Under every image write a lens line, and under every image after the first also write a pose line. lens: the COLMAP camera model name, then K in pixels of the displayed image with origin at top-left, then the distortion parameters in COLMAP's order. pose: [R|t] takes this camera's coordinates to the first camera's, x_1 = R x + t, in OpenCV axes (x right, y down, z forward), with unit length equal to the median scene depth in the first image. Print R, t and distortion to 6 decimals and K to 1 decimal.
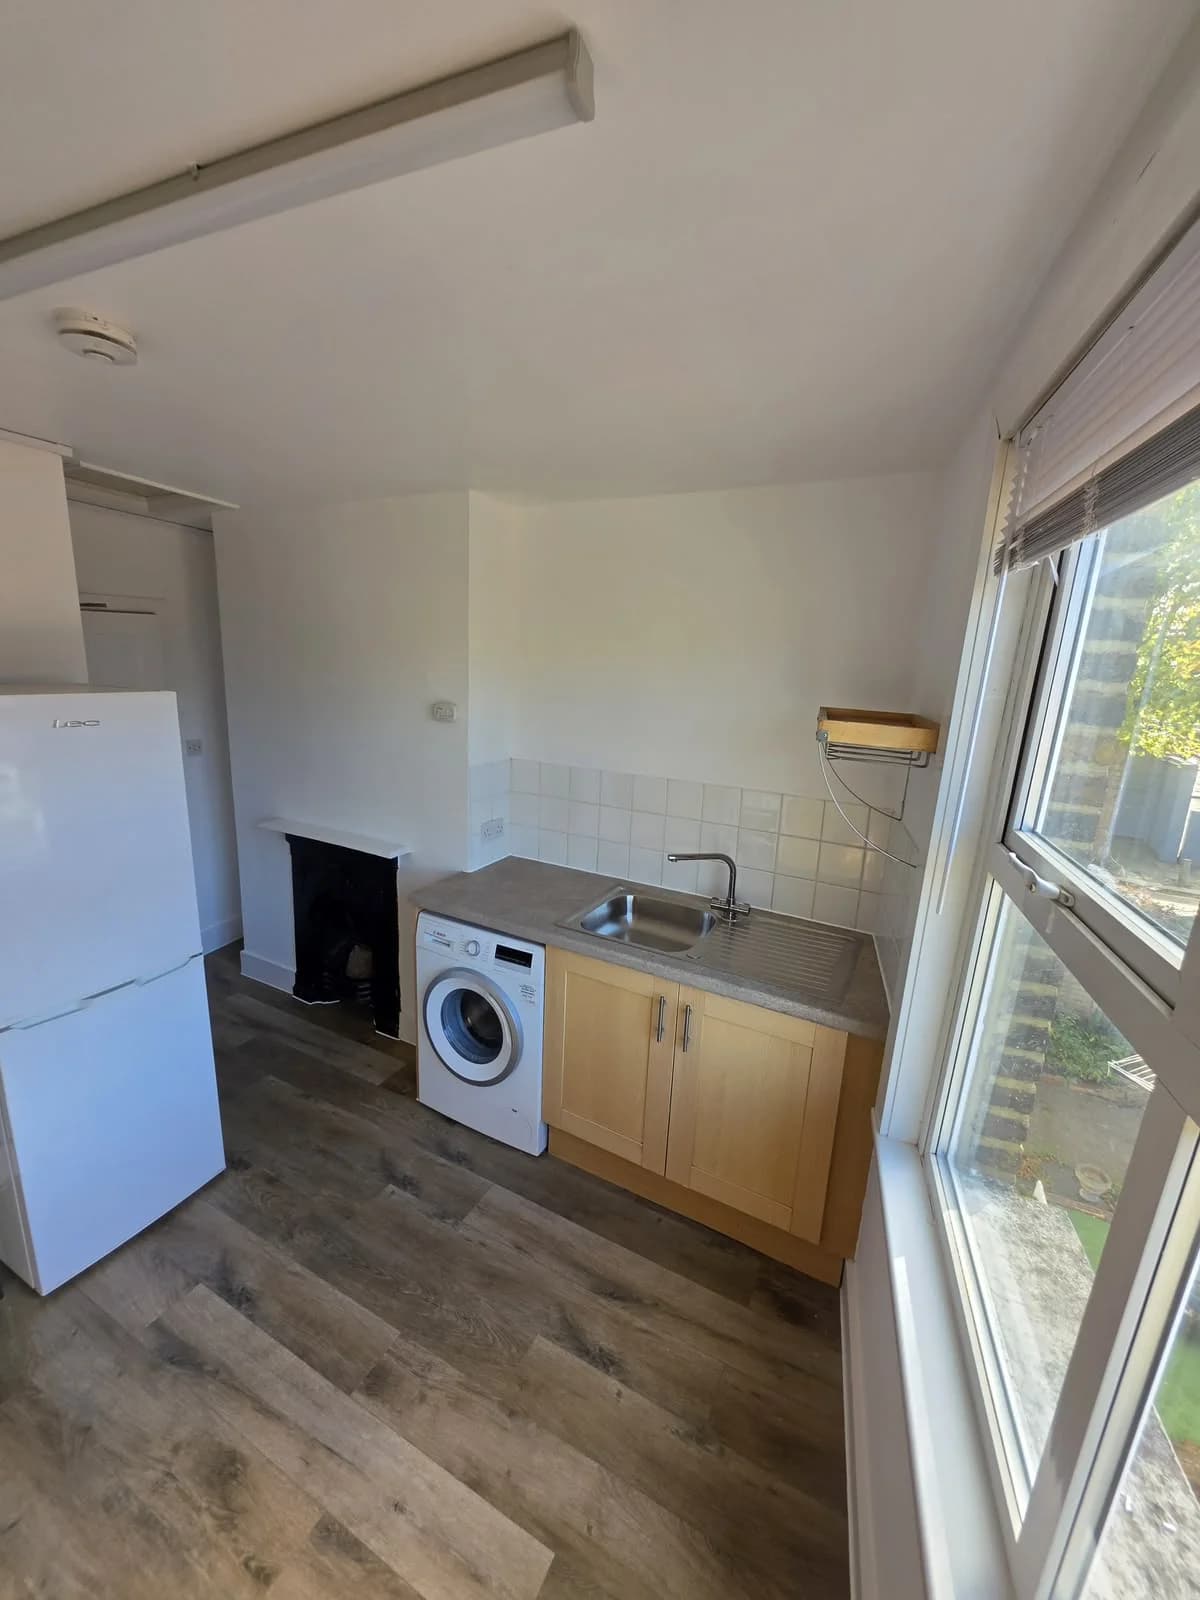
lens RADIAL K [[641.6, 0, 600.0], [0, 641.6, 800.0], [0, 0, 1]] dist [-0.000612, 0.000624]
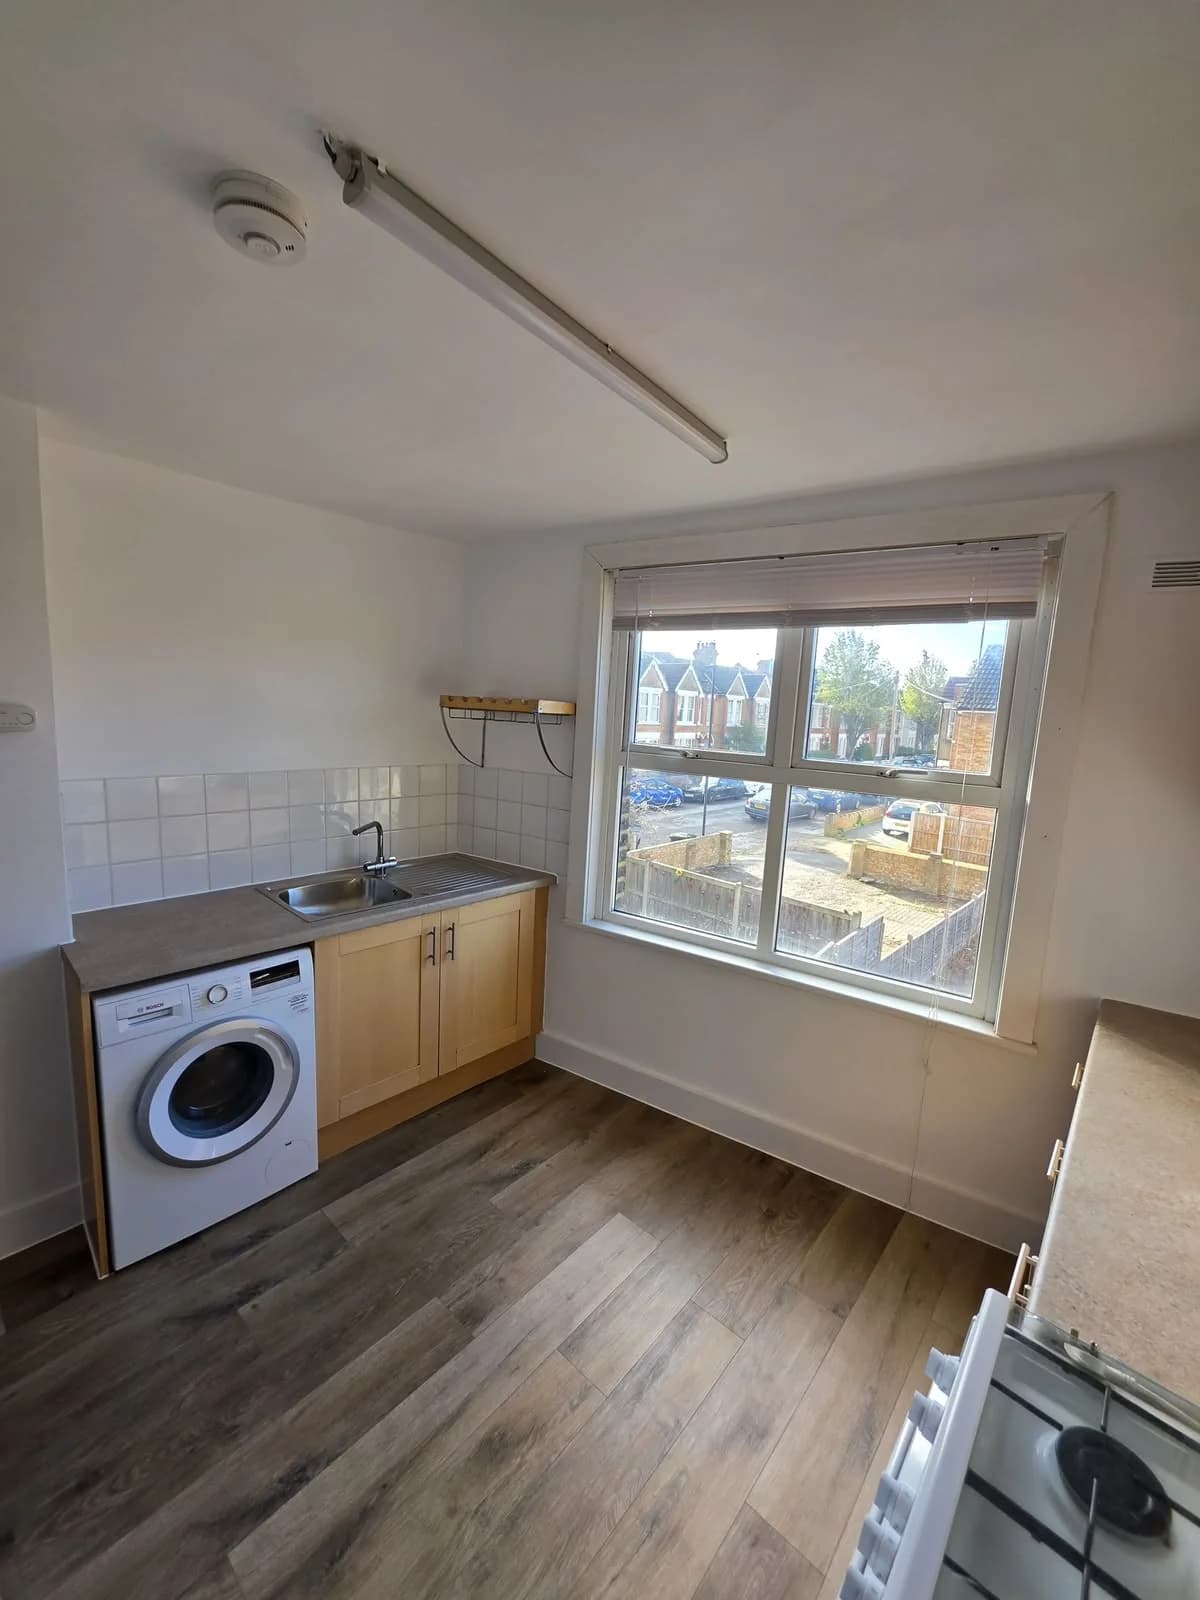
lens RADIAL K [[646.0, 0, 595.1], [0, 646.0, 801.0], [0, 0, 1]] dist [-0.000115, 0.000084]
pose [[0.251016, -0.171720, 0.952630, -1.008977], [0.178702, 0.975444, 0.128745, -0.042622], [-0.951345, 0.137920, 0.275539, 0.320476]]
